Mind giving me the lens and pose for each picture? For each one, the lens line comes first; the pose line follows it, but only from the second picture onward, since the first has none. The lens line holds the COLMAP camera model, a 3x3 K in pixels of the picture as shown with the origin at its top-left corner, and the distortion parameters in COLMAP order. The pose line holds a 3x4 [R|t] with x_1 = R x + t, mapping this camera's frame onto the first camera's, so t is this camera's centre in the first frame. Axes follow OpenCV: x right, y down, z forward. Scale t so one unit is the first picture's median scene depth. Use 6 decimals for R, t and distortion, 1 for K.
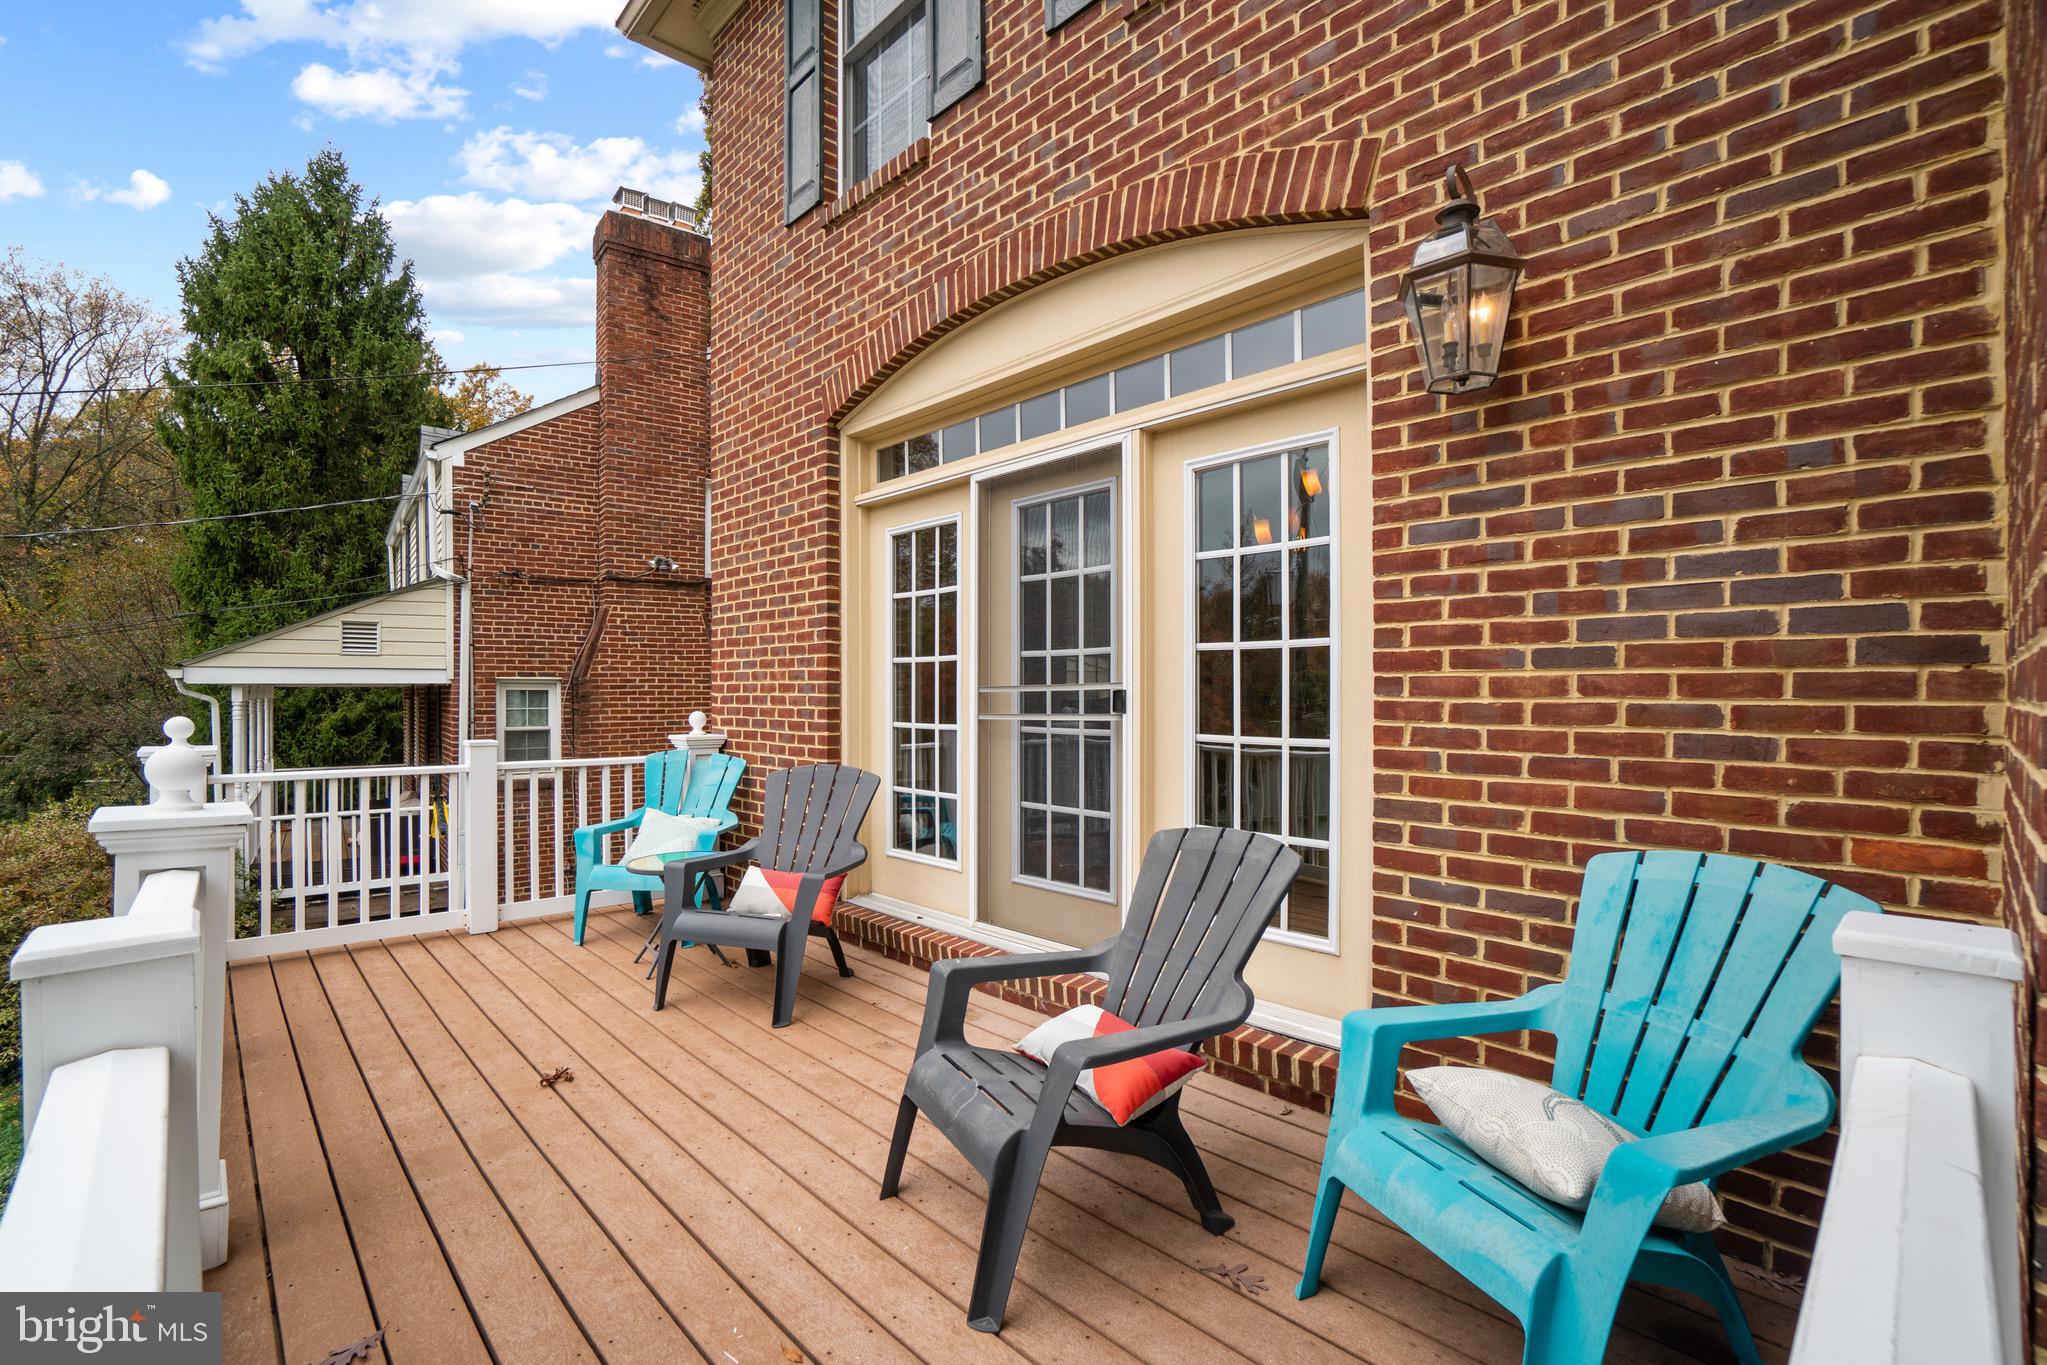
lens RADIAL K [[922.6, 0, 1004.3], [0, 922.6, 695.4], [0, 0, 1]] dist [-0.061081, 0.020853]
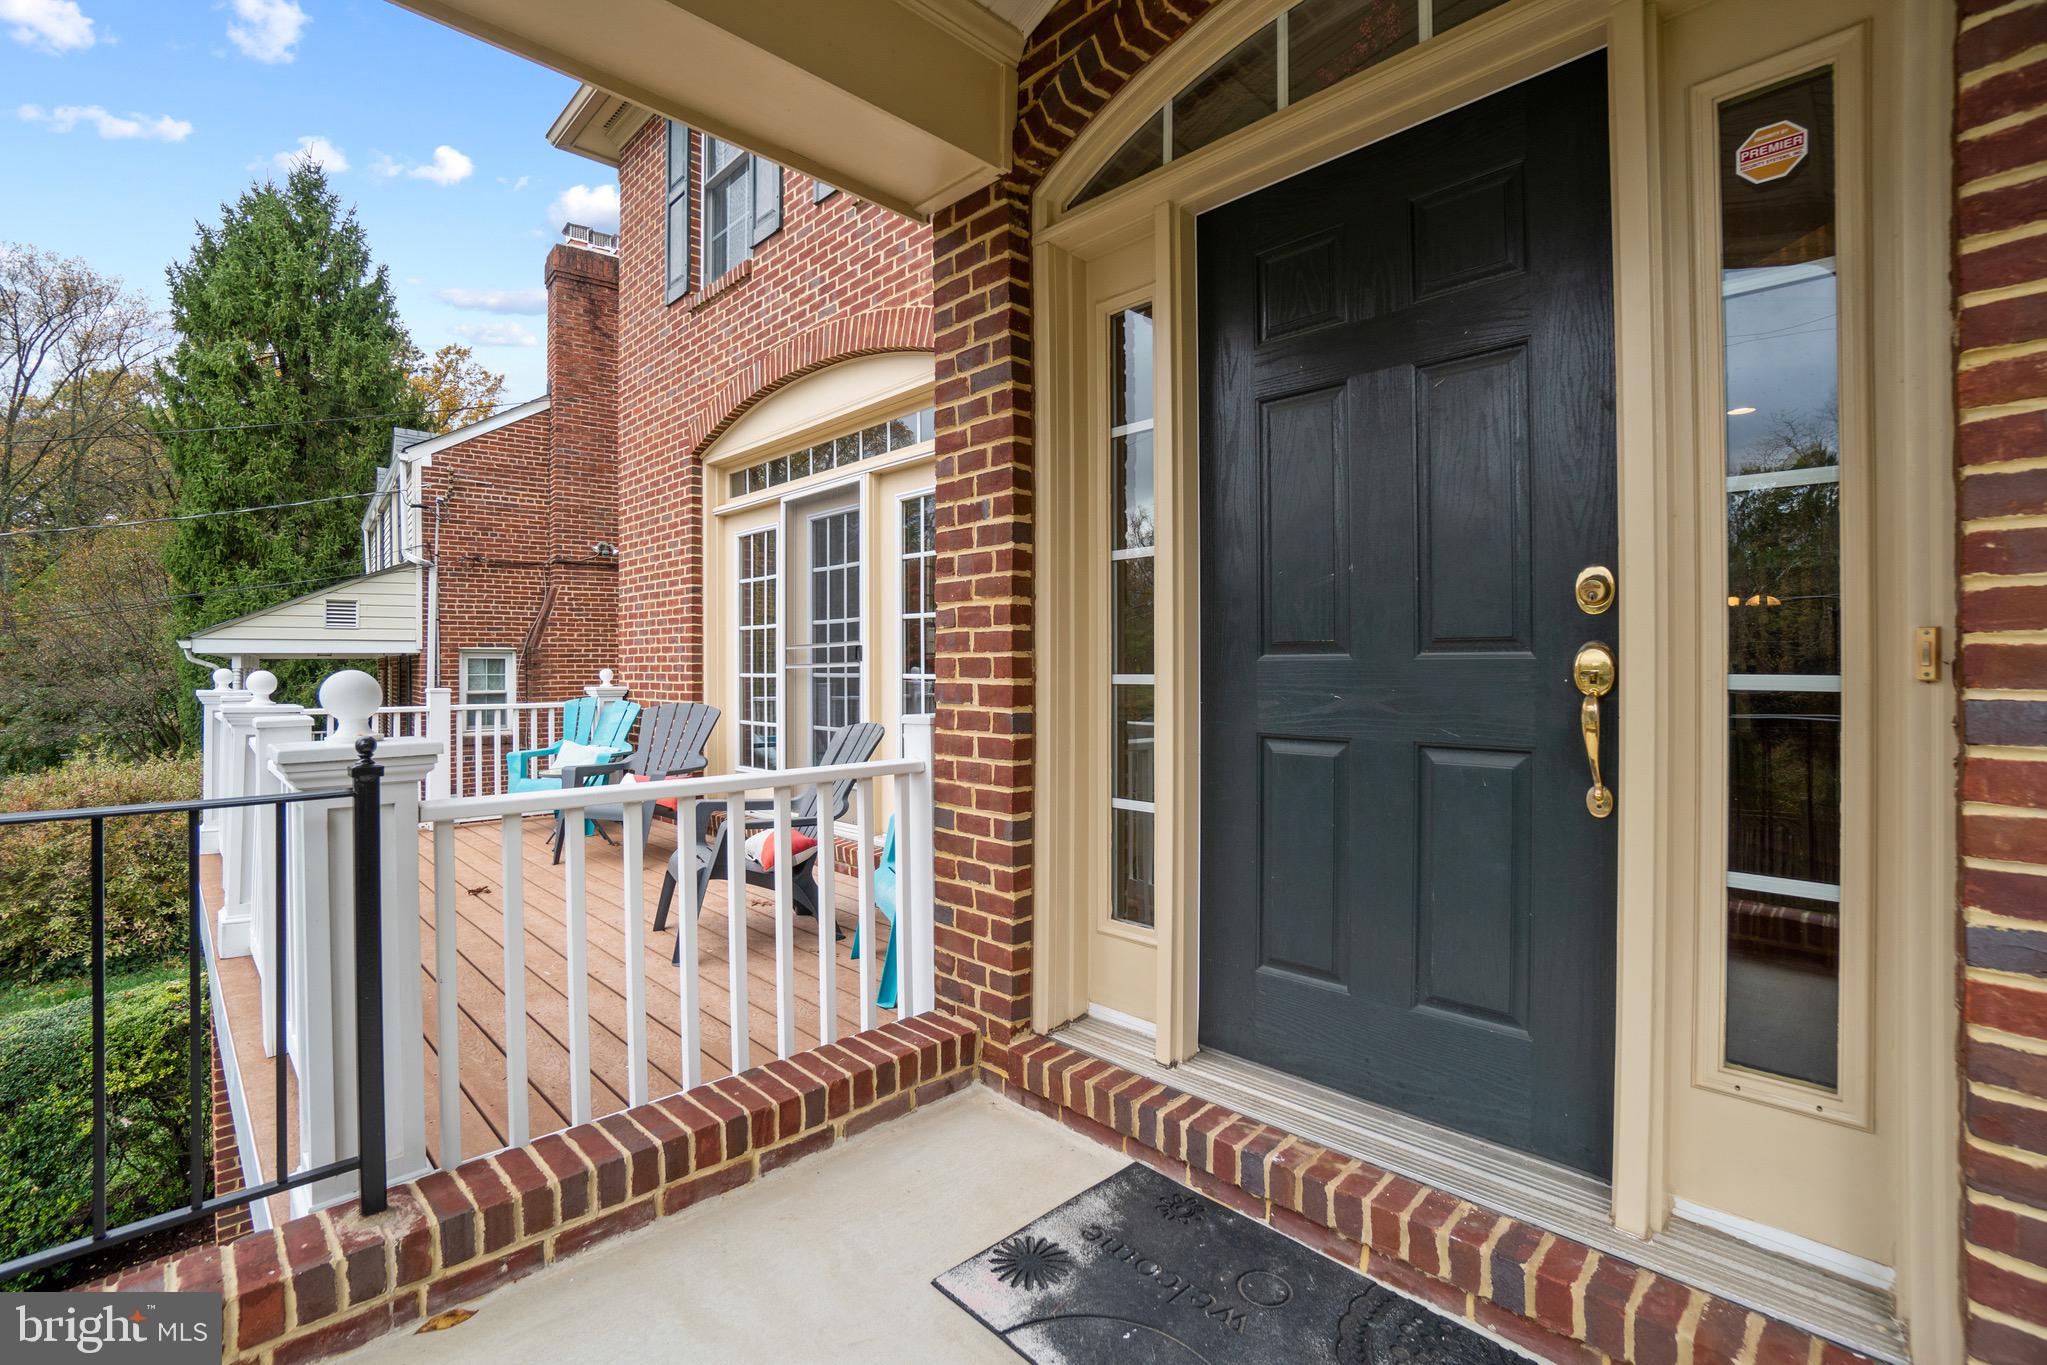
lens RADIAL K [[935.7, 0, 1001.1], [0, 935.7, 659.6], [0, 0, 1]] dist [-0.062384, 0.022490]
pose [[0.999907, -0.004605, 0.012858, 0.124601], [0.004760, 0.999917, -0.011992, 0.013486], [-0.012801, 0.012052, 0.999845, -0.193606]]
